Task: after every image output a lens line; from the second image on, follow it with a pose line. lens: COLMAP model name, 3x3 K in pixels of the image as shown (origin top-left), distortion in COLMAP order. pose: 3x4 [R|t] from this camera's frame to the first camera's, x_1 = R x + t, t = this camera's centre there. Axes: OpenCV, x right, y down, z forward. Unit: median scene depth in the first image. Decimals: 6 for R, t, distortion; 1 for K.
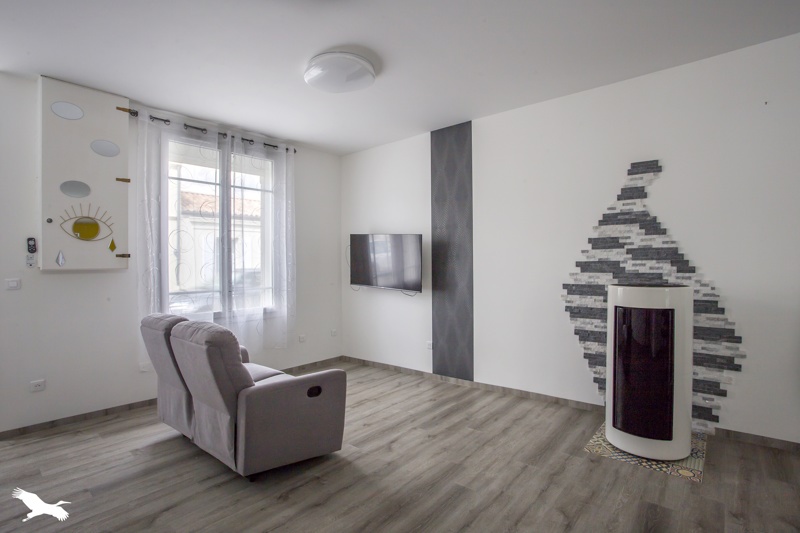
lens RADIAL K [[392.0, 0, 399.2], [0, 392.0, 256.0], [0, 0, 1]] dist [-0.031153, 0.000384]
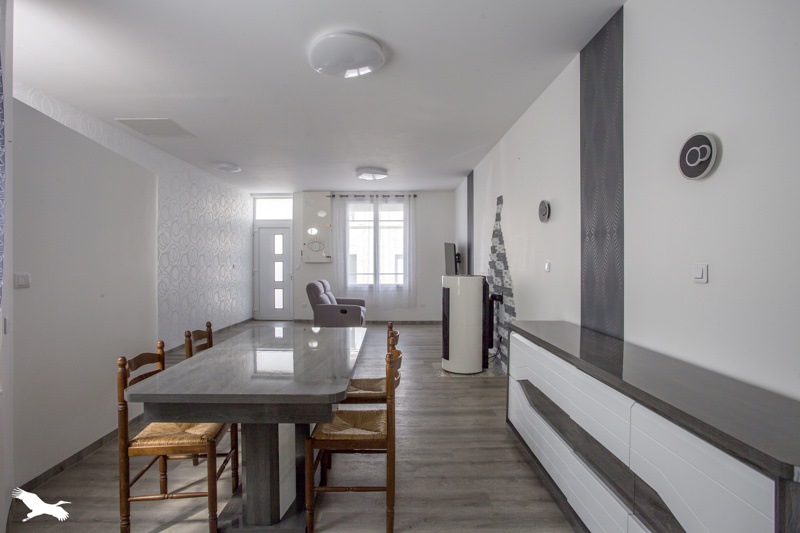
lens RADIAL K [[392.0, 0, 399.2], [0, 392.0, 256.0], [0, 0, 1]] dist [-0.031153, 0.000384]
pose [[0.657049, 0.008028, -0.753805, 1.234685], [-0.003194, 0.999964, 0.007865, -0.016394], [0.753841, -0.002760, 0.657051, -0.251555]]
